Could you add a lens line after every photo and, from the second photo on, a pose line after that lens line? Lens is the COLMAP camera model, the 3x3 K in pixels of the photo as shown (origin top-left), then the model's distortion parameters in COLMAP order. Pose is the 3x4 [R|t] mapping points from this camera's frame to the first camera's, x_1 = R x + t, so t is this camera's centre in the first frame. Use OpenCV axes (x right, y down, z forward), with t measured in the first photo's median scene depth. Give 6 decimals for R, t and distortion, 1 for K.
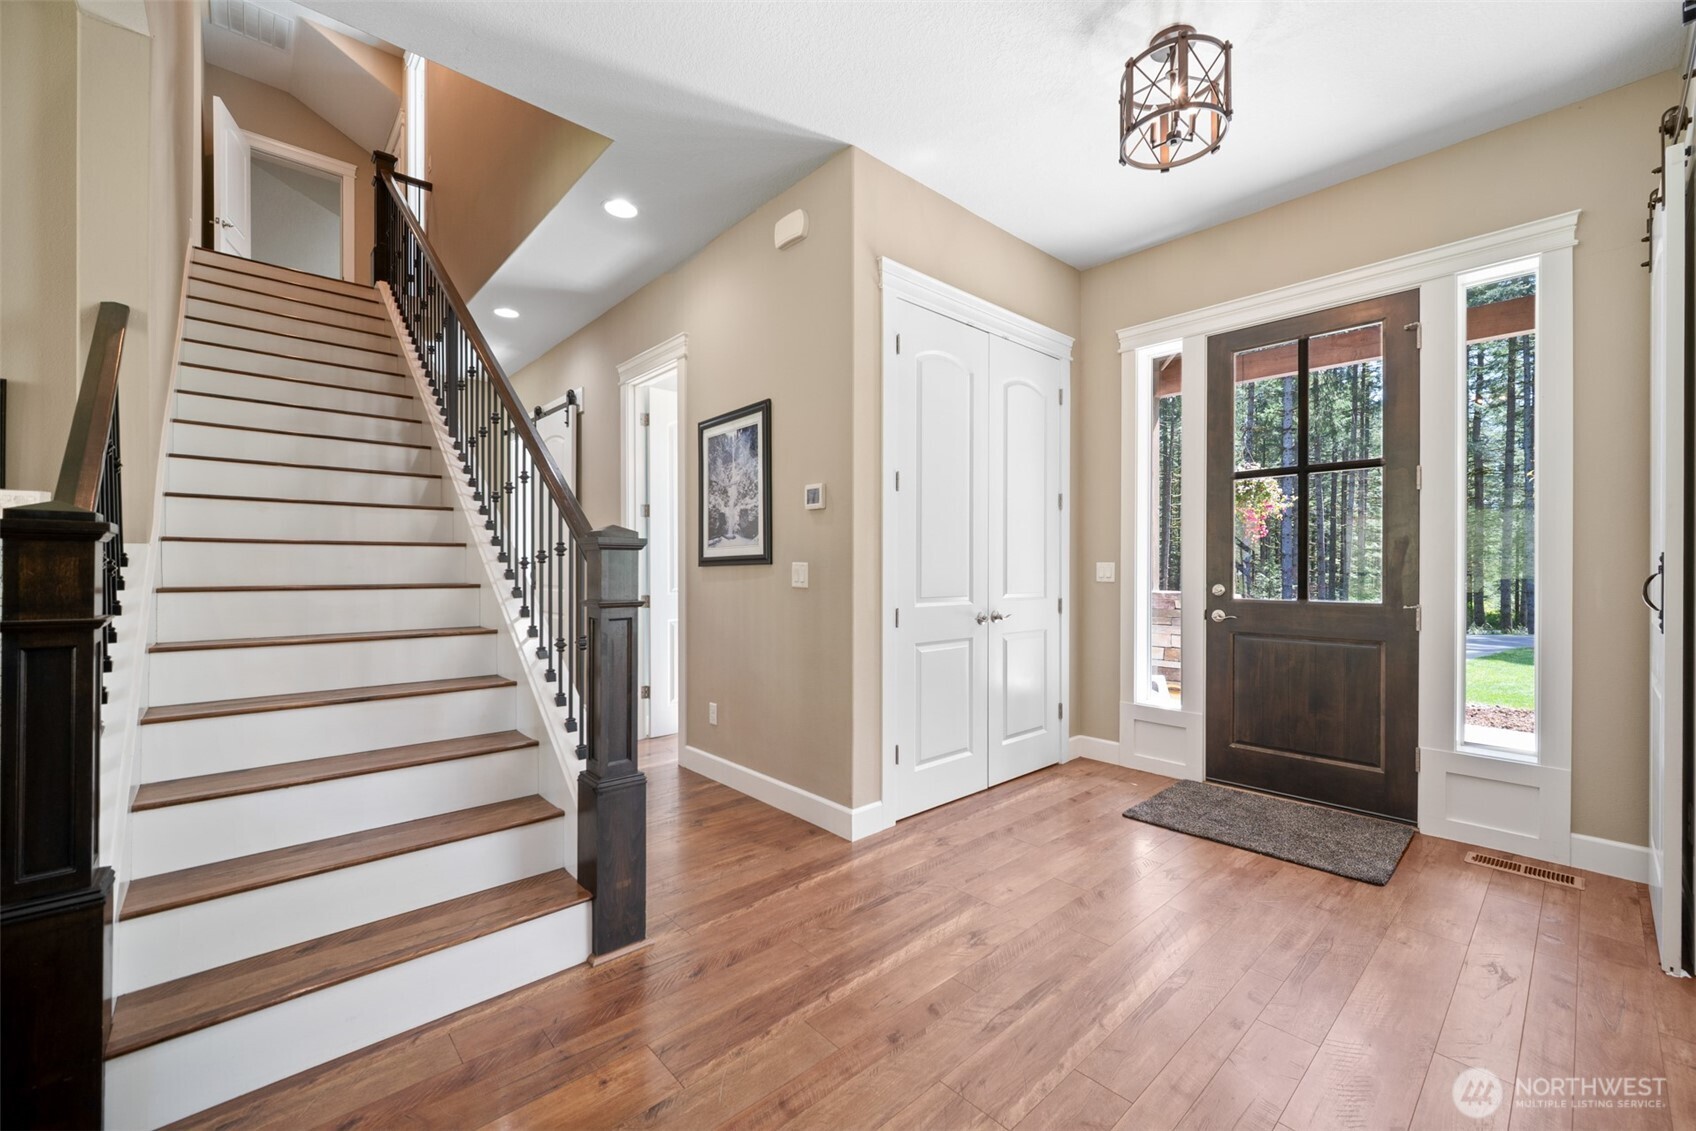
lens RADIAL K [[680.1, 0, 847.5], [0, 680.1, 569.2], [0, 0, 1]] dist [-0.005811, 0.000736]
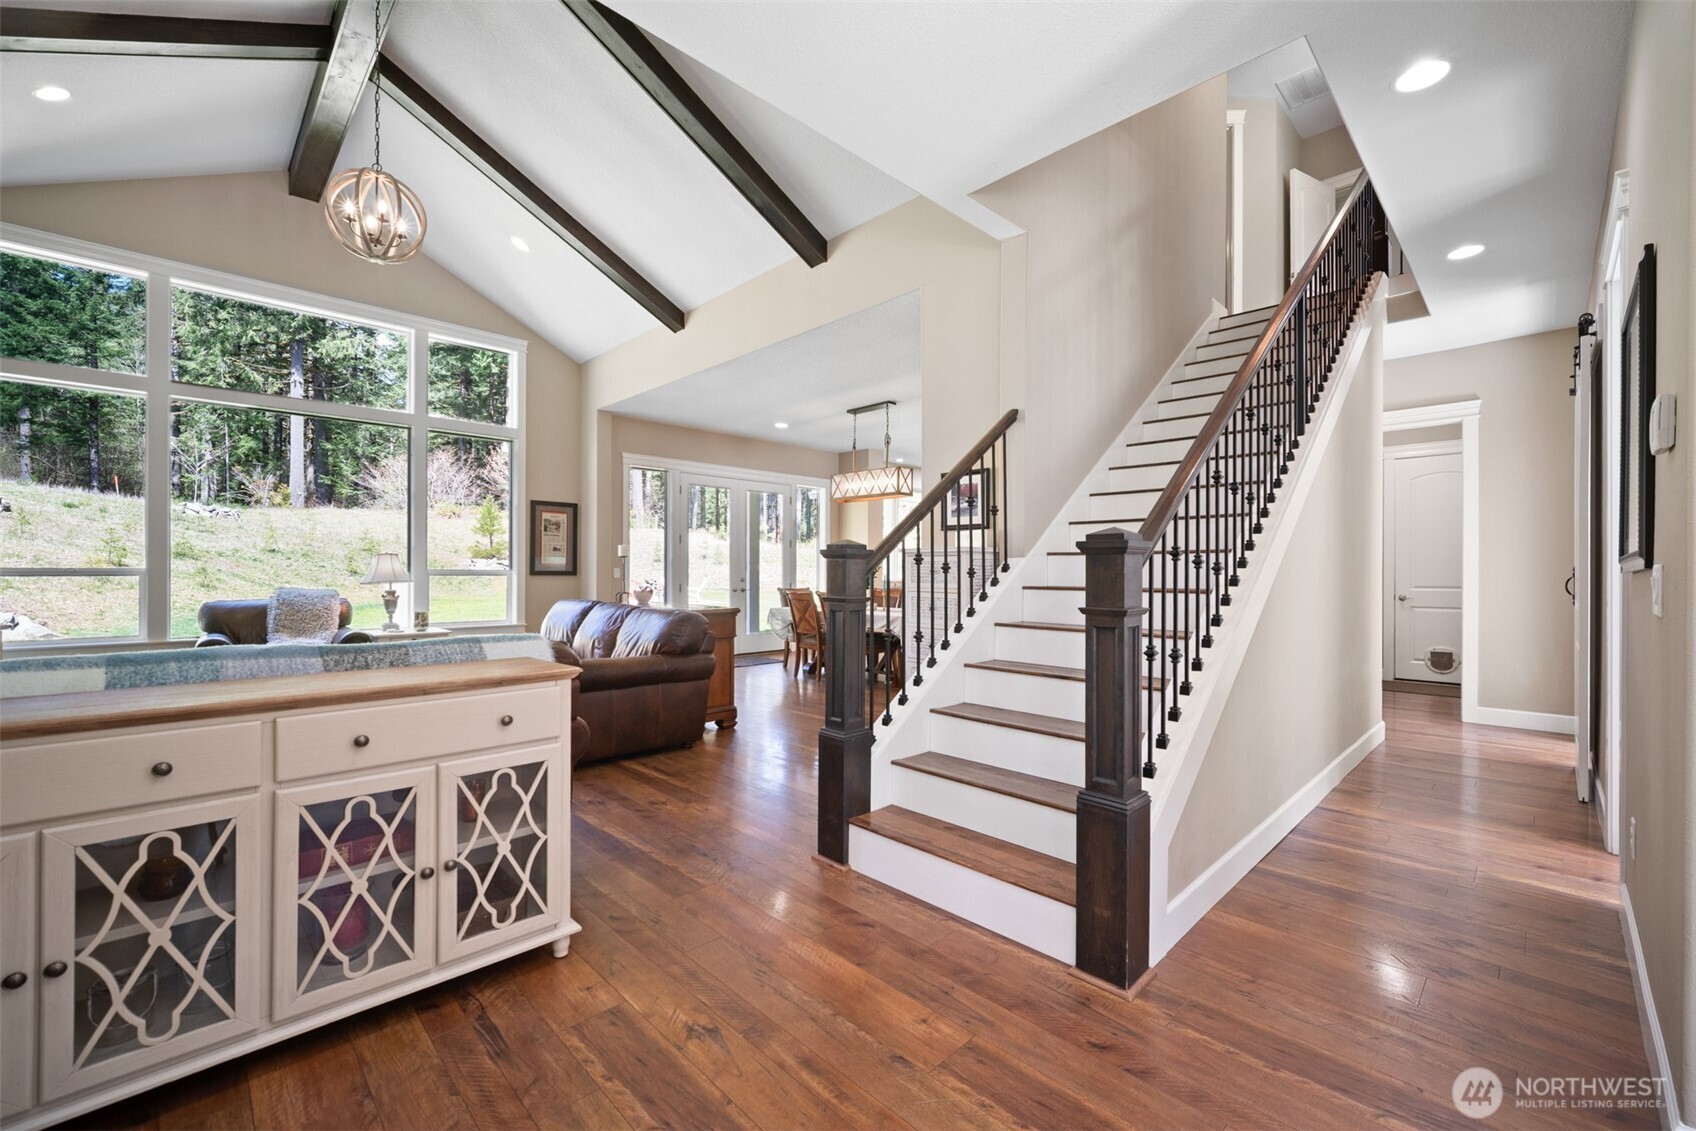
lens RADIAL K [[680.1, 0, 857.6], [0, 680.1, 570.1], [0, 0, 1]] dist [-0.005811, 0.000736]
pose [[0.052243, -0.002830, -0.998630, 0.607638], [-0.007967, 0.999963, -0.003251, 0.001704], [0.998603, 0.008126, 0.052218, 0.641056]]
